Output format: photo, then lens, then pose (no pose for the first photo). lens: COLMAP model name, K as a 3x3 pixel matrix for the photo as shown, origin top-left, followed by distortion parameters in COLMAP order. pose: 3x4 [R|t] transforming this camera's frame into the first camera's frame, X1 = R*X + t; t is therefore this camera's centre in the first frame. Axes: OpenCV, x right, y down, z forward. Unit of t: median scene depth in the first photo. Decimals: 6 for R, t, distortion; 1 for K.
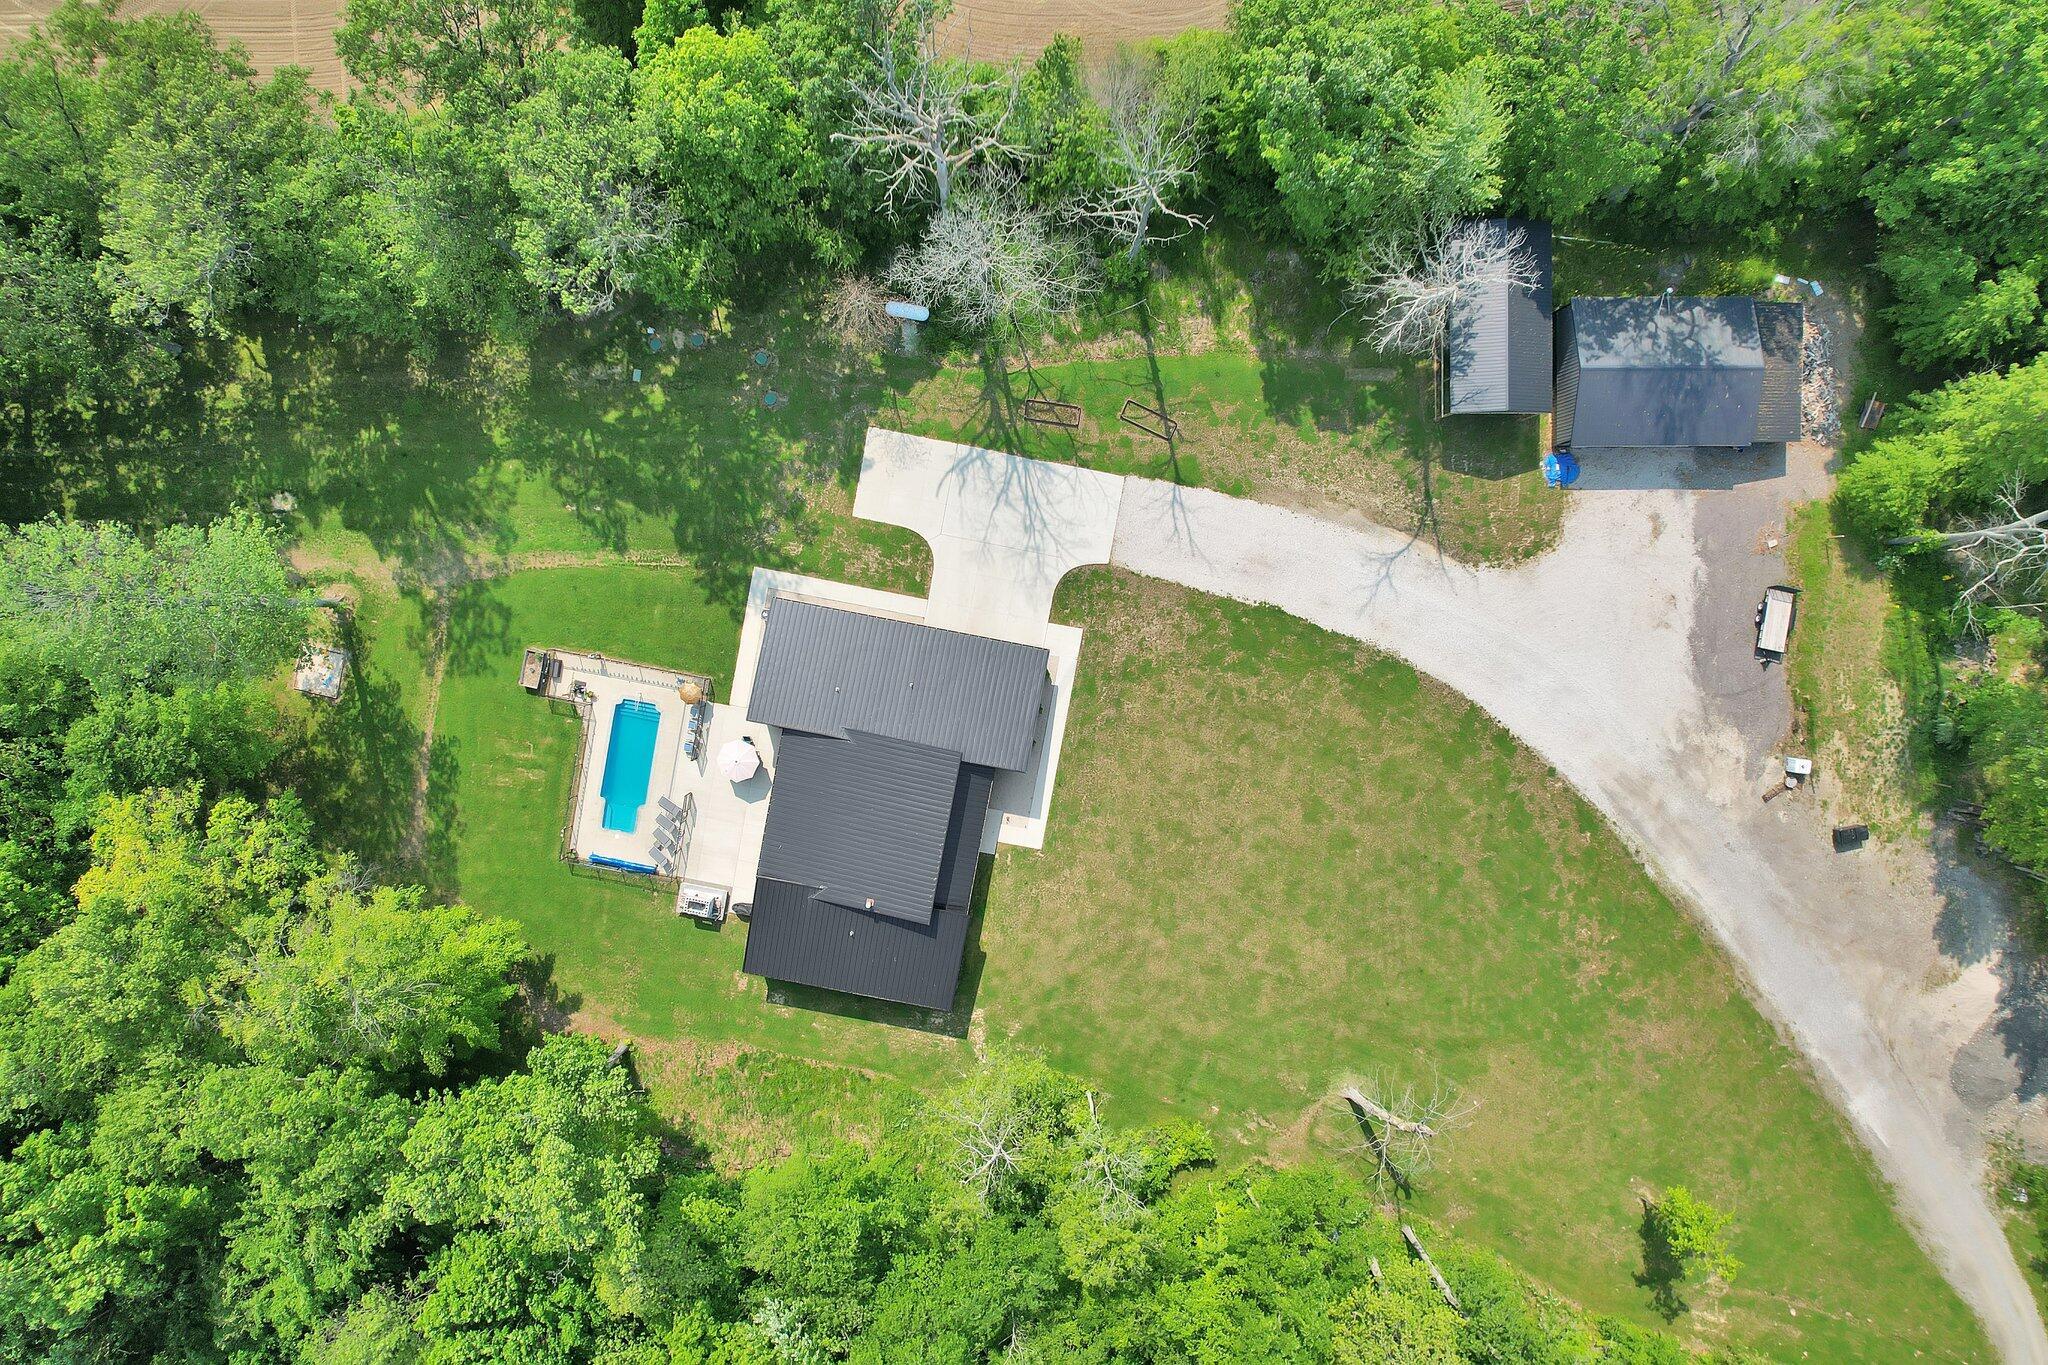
lens RADIAL K [[1301.0, 0, 1008.3], [0, 1301.0, 673.9], [0, 0, 1]] dist [-0.060697, 0.045896]
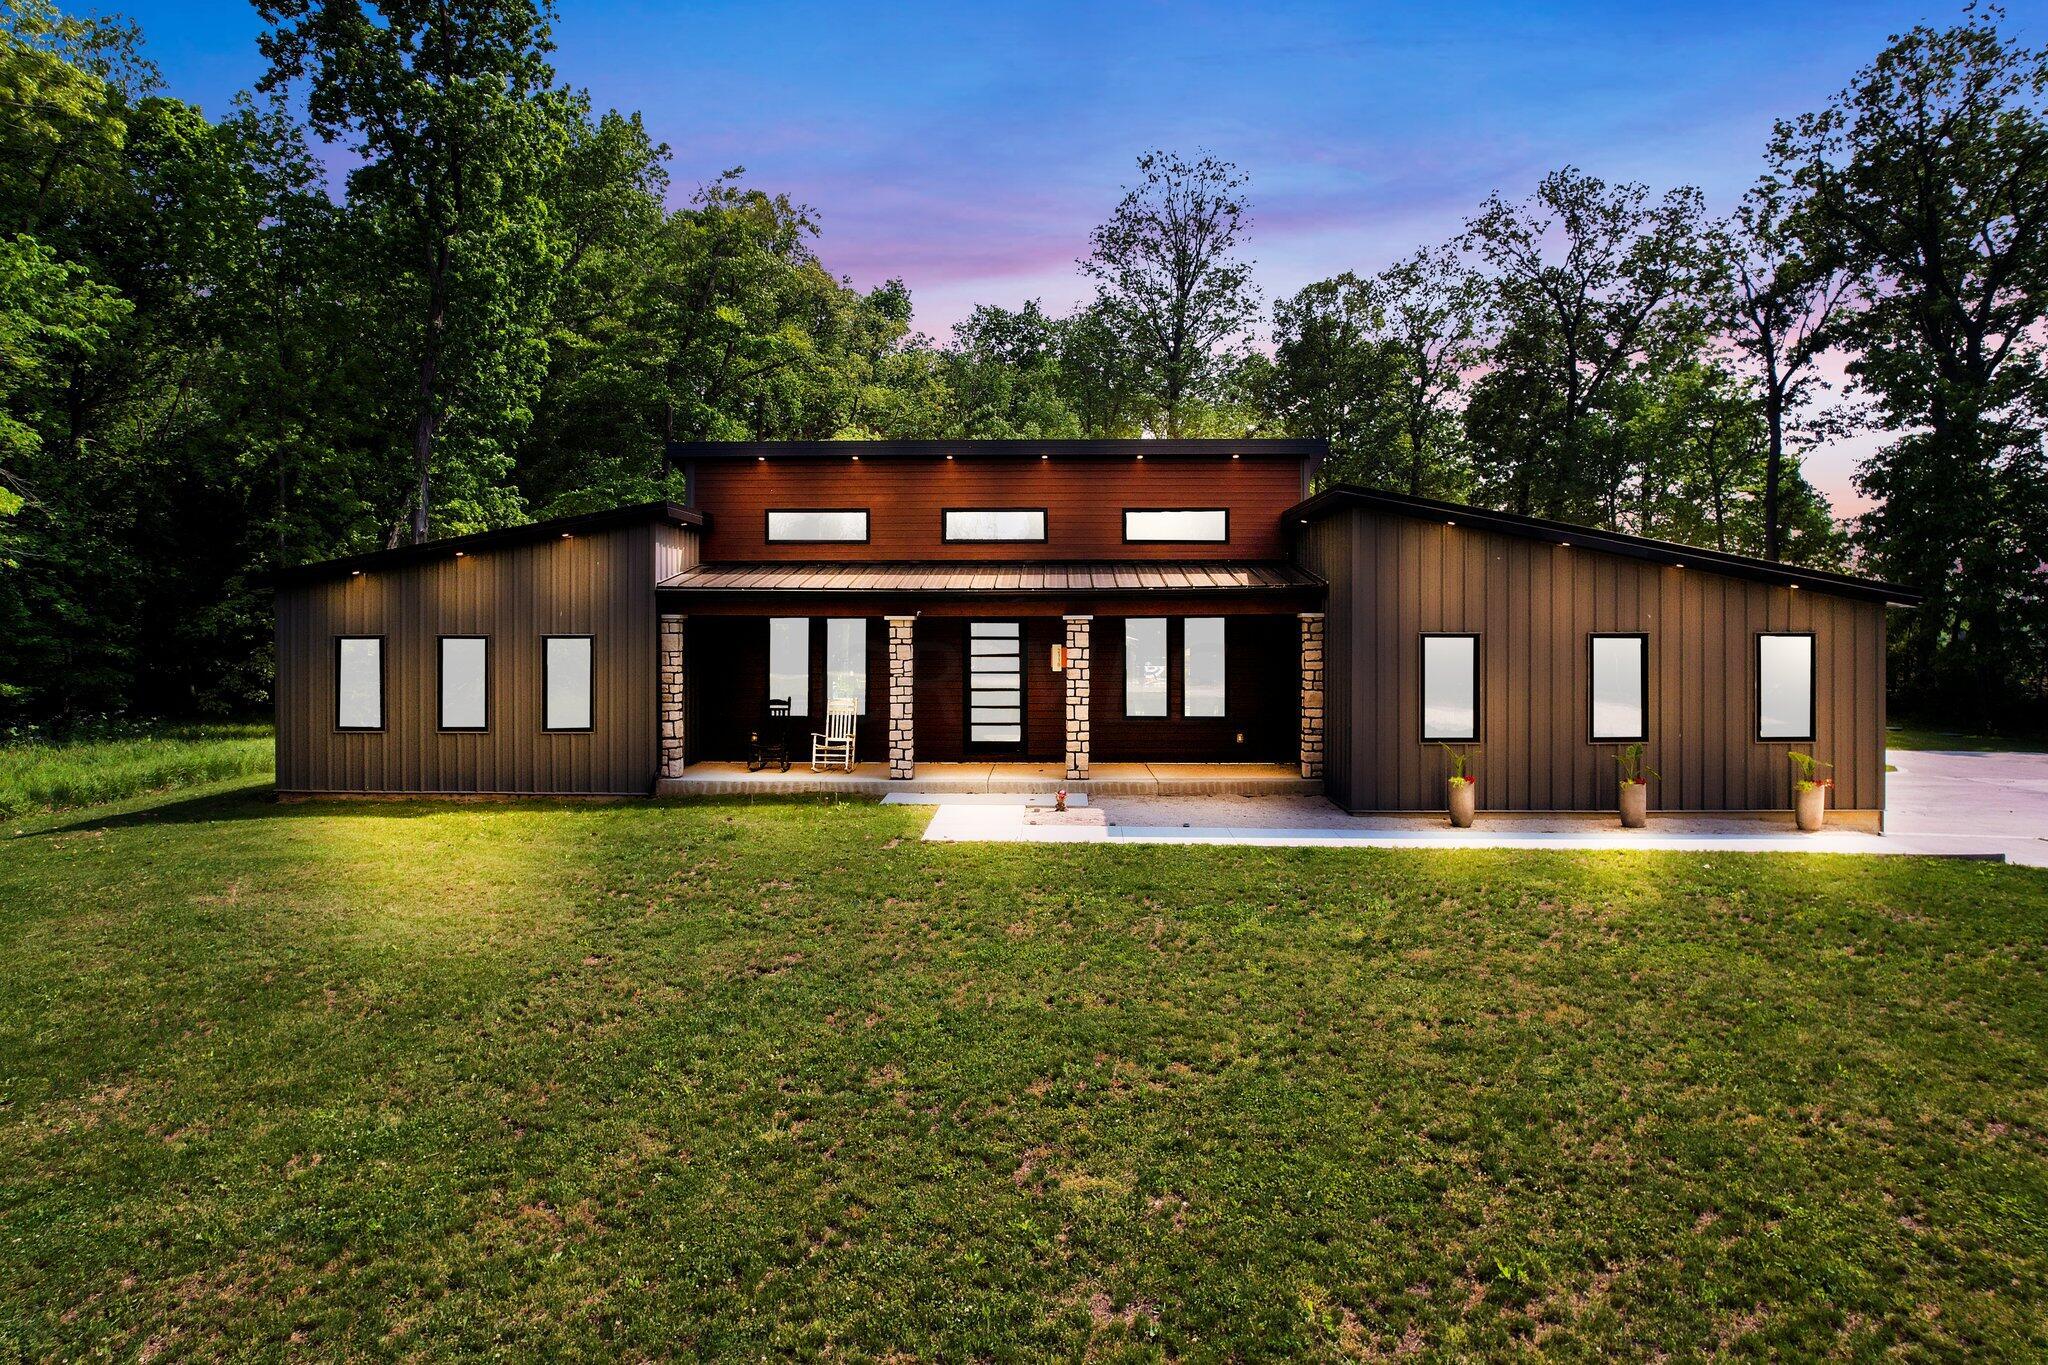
lens RADIAL K [[1301.0, 0, 1025.7], [0, 1301.0, 613.9], [0, 0, 1]] dist [-0.060697, 0.045896]
pose [[0.155164, -0.031977, -0.987371, 0.207533], [-0.986230, -0.062904, -0.152948, 0.152206], [-0.057219, 0.997507, -0.041297, 0.979317]]
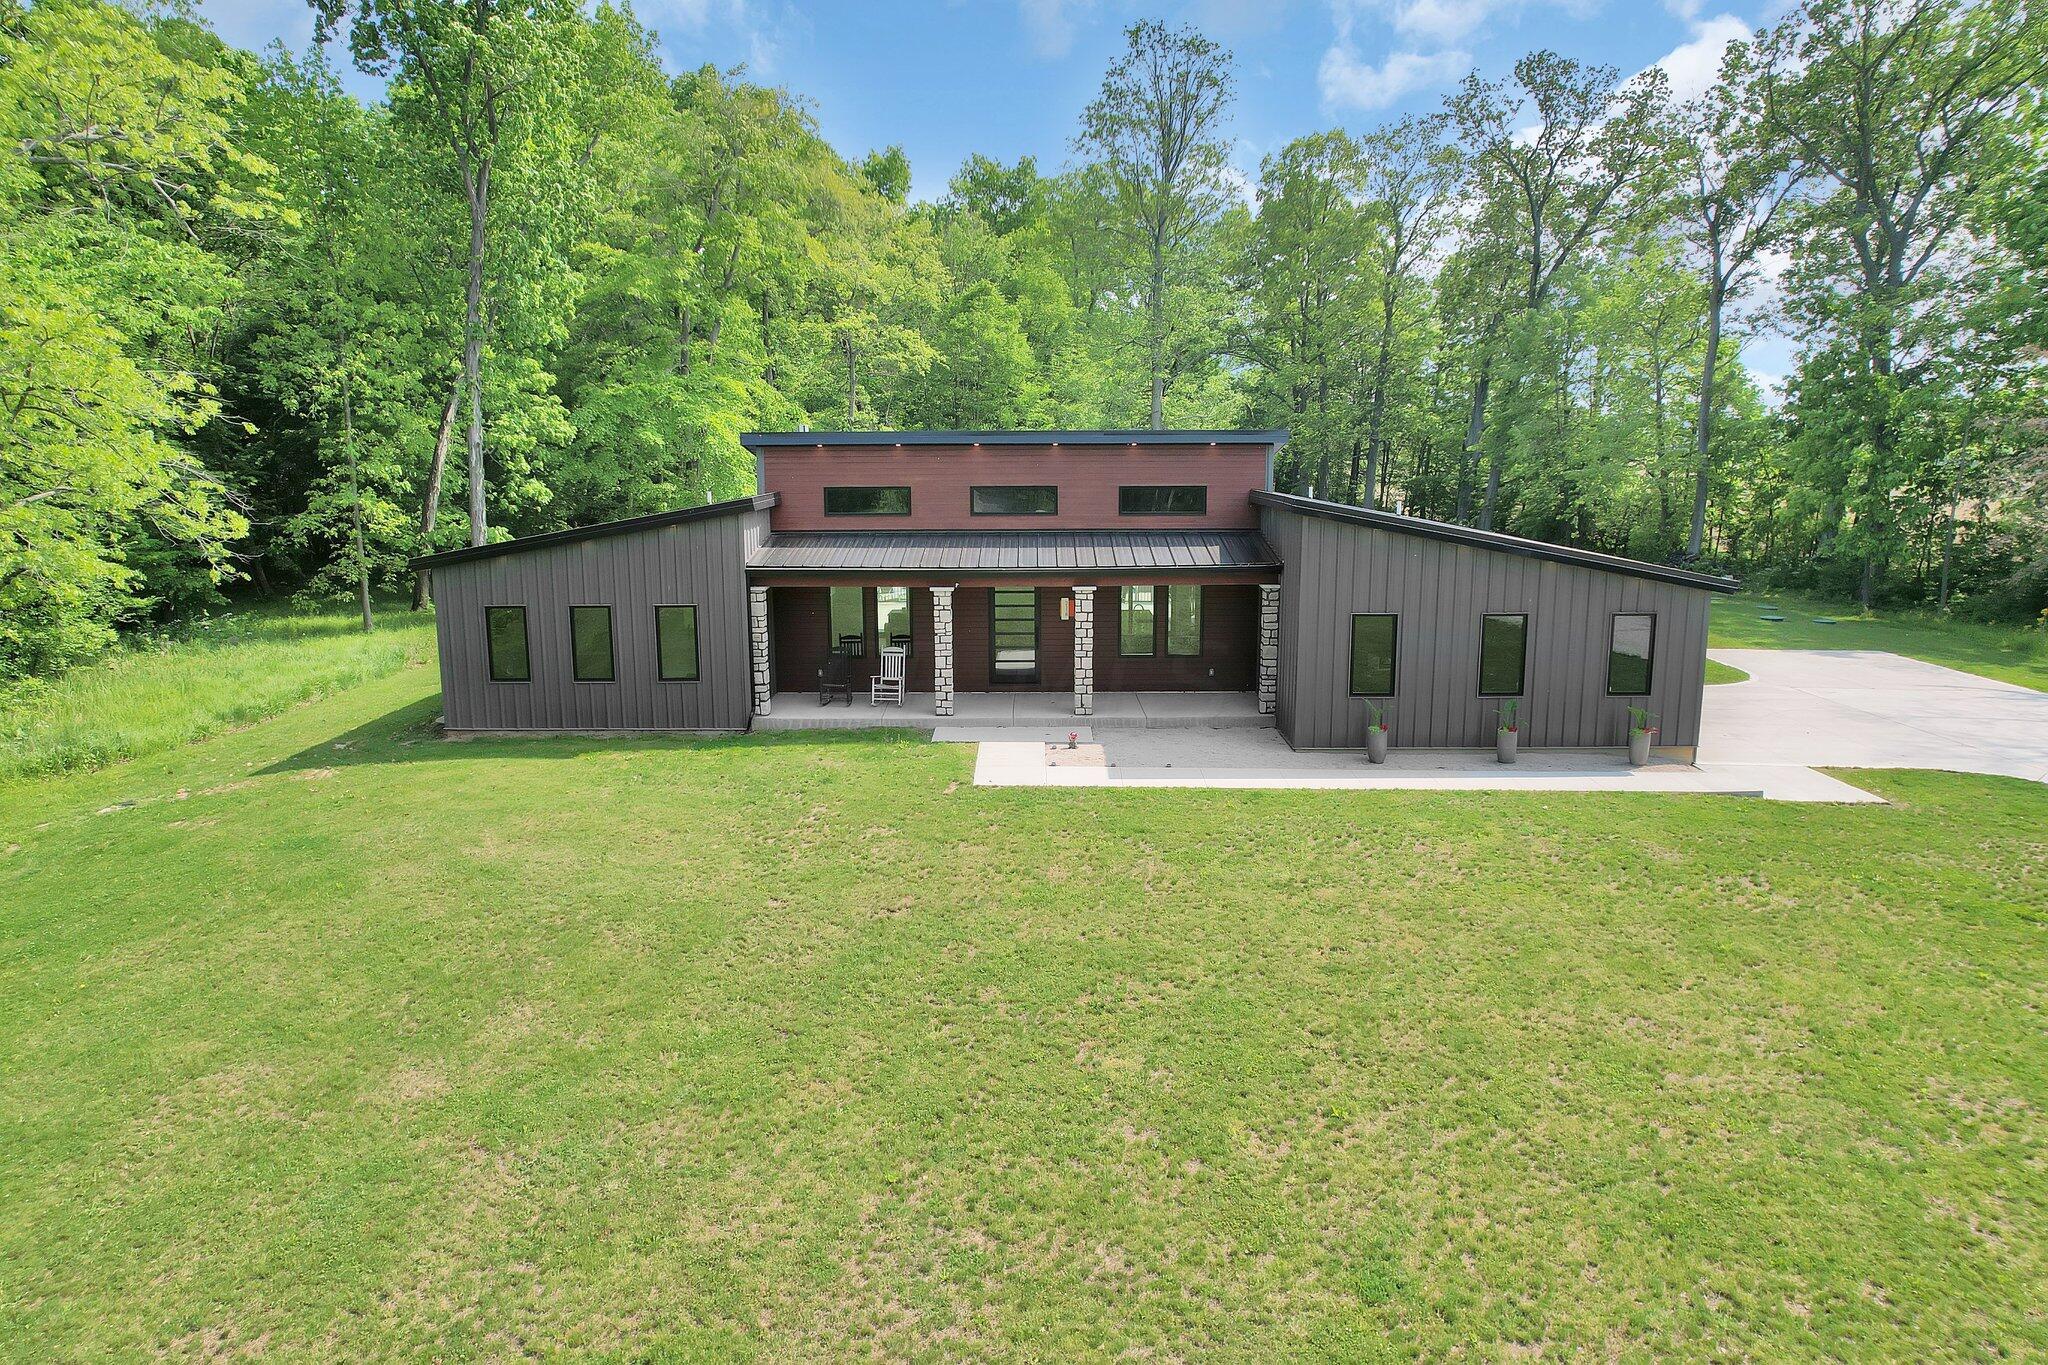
lens RADIAL K [[1301.0, 0, 1030.5], [0, 1301.0, 636.3], [0, 0, 1]] dist [-0.060697, 0.045896]
pose [[0.176423, 0.129778, -0.975722, 0.261152], [-0.982770, -0.032275, -0.181990, 0.171283], [-0.055110, 0.991018, 0.121848, 0.946728]]
